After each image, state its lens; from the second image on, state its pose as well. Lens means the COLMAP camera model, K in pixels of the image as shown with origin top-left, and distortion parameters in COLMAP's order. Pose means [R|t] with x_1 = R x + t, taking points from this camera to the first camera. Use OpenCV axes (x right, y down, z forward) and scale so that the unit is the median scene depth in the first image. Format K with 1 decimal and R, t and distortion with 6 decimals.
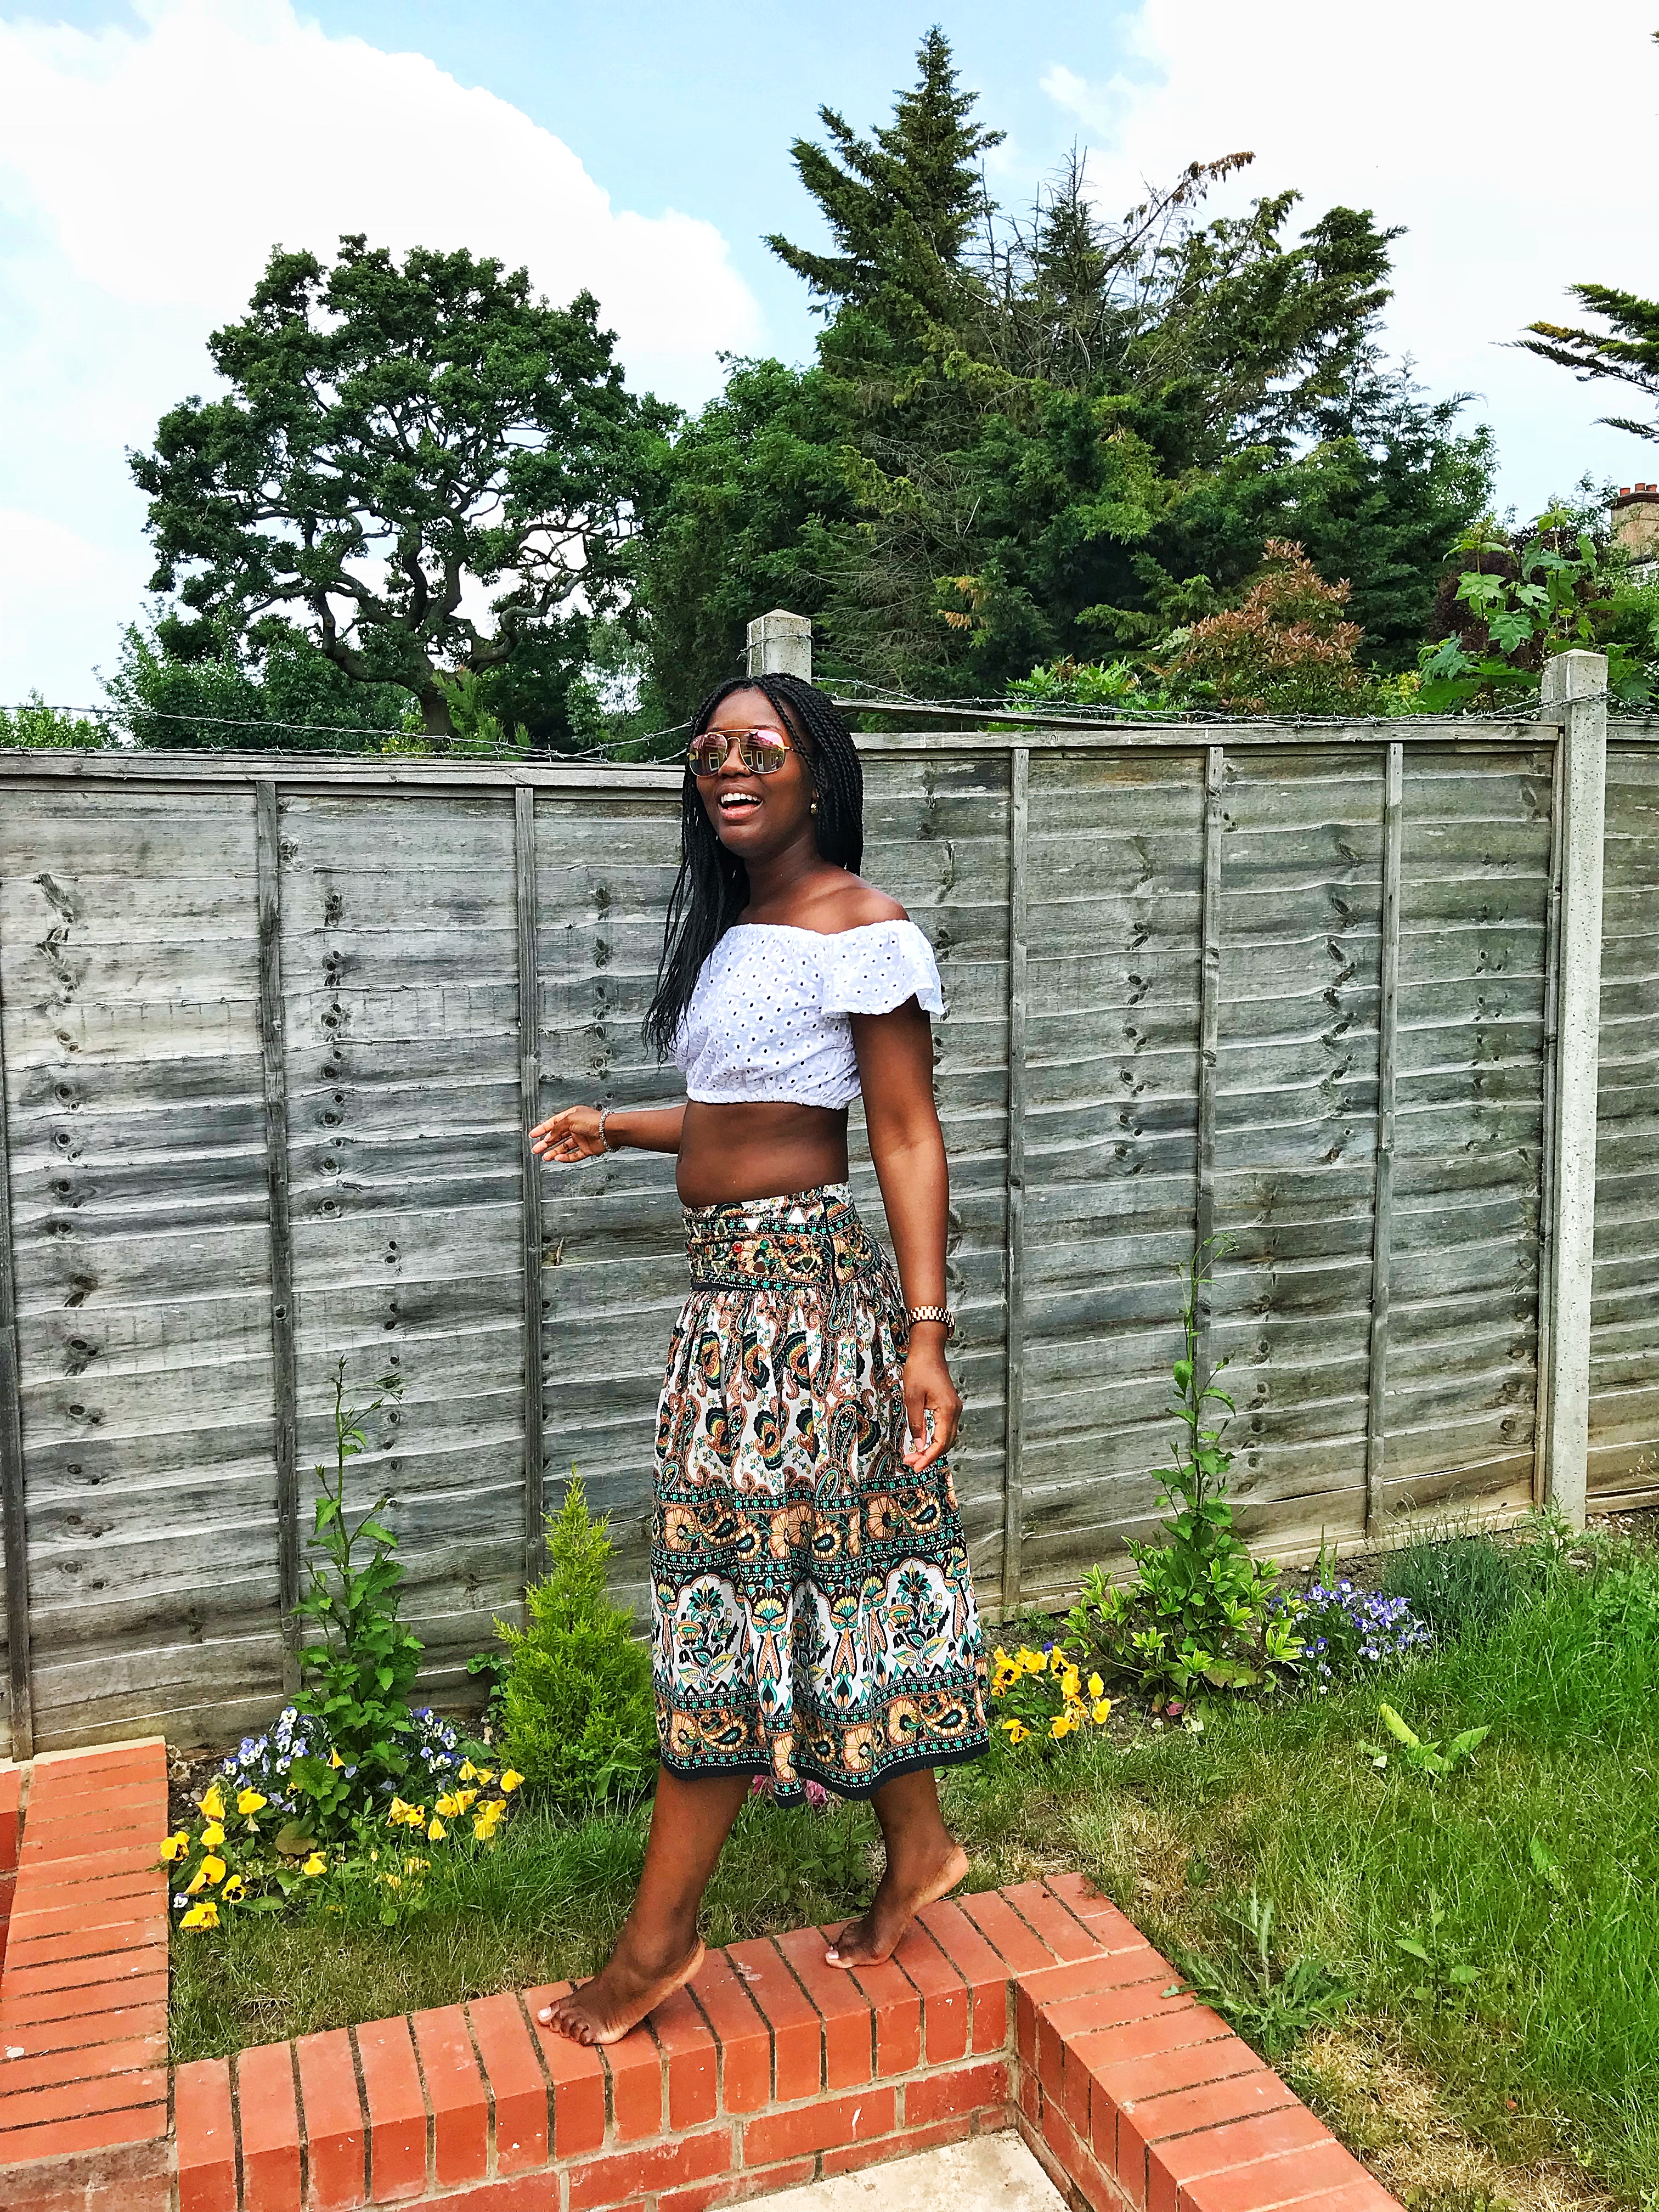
lens RADIAL K [[1893.6, 0, 763.6], [0, 1893.6, 1026.5], [0, 0, 1]] dist [0.130757, -0.392423]
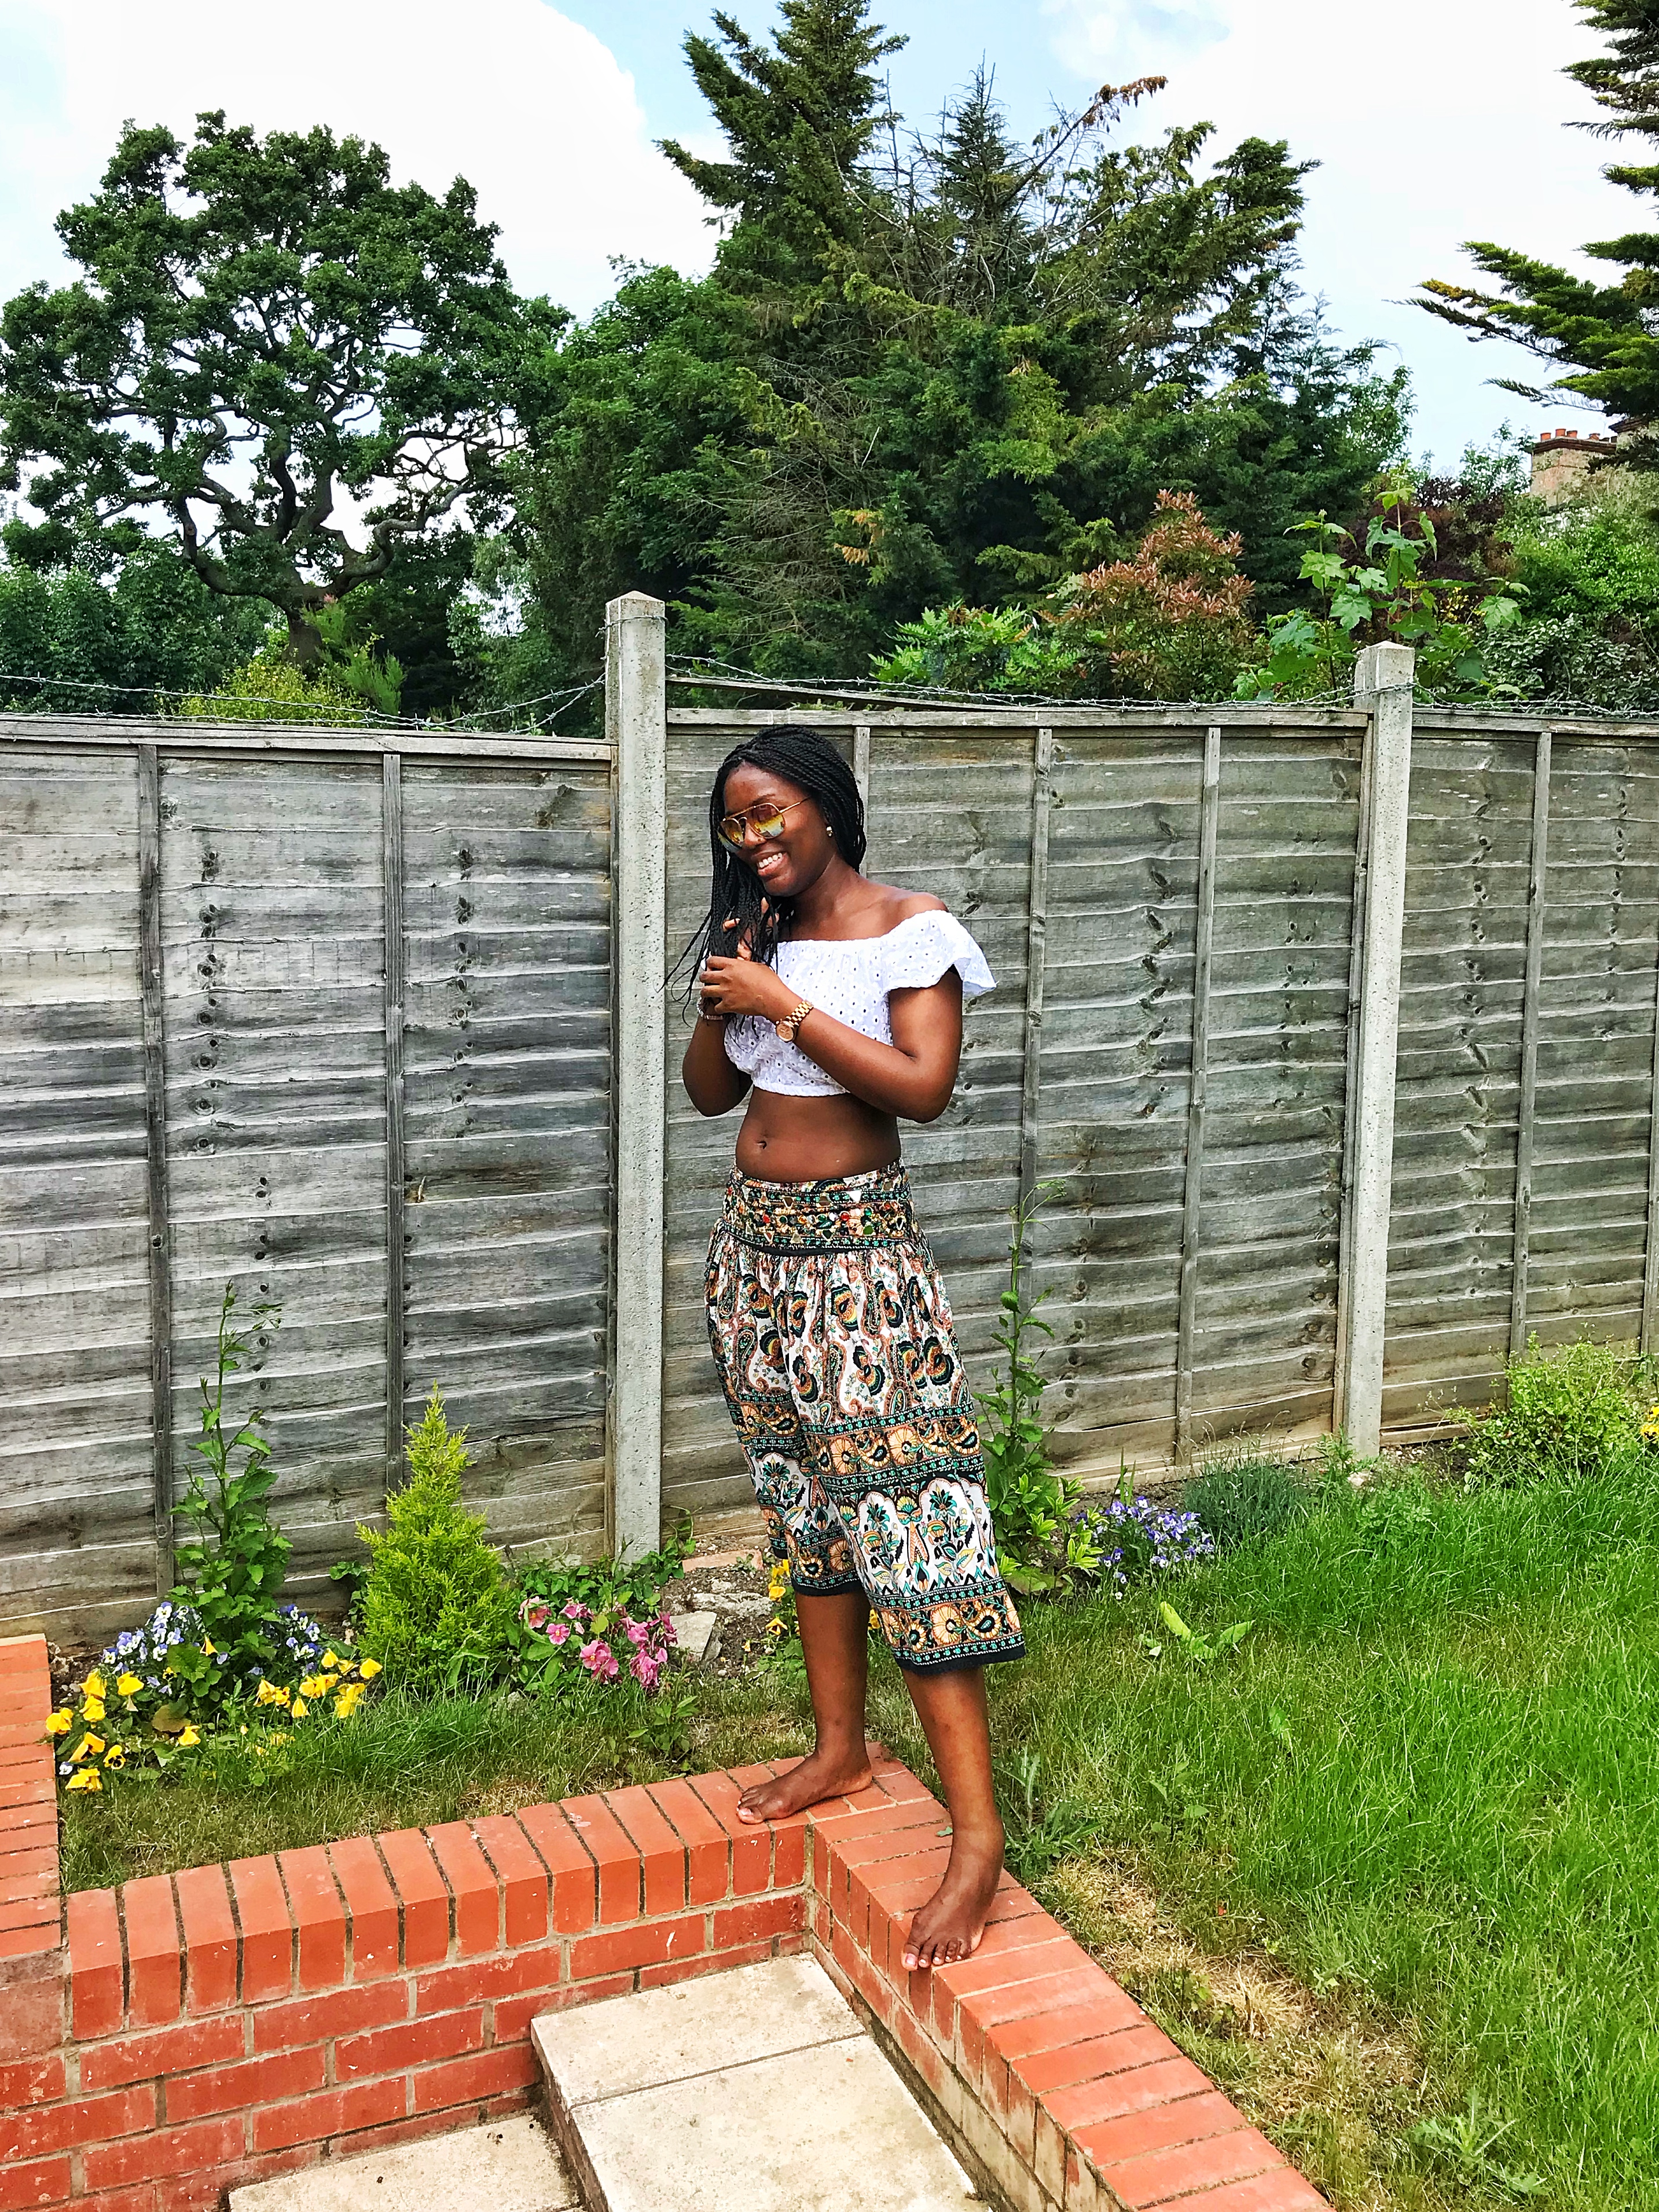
lens RADIAL K [[2082.6, 0, 799.3], [0, 2082.6, 1066.6], [0, 0, 1]] dist [0.095451, -0.164312]
pose [[0.997268, 0.015632, 0.072189, 0.016996], [-0.019000, 0.998751, 0.046220, -0.008228], [-0.071376, -0.047465, 0.996319, -0.167640]]
